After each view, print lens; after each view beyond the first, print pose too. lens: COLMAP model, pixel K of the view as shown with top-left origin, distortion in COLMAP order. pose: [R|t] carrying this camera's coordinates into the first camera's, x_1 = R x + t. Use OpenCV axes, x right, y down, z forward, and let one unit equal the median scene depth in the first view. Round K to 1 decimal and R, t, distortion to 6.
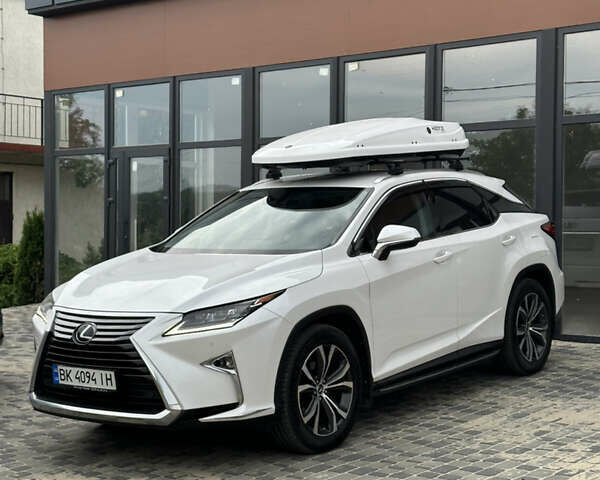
lens RADIAL K [[1080.2, 0, 301.3], [0, 1080.2, 257.1], [0, 0, 1]] dist [0.153704, -0.240064]
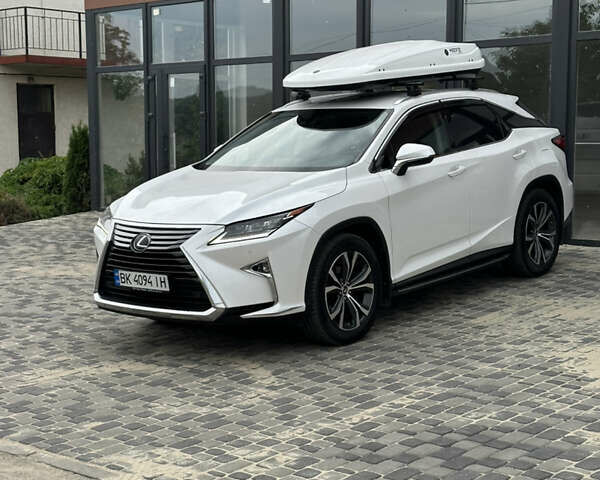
lens RADIAL K [[1080.2, 0, 301.3], [0, 1080.2, 257.1], [0, 0, 1]] dist [0.153704, -0.240064]
pose [[0.999546, -0.004940, -0.029726, 0.004720], [0.007563, 0.996021, 0.088799, -0.012499], [0.029169, -0.088984, 0.995606, -0.116106]]
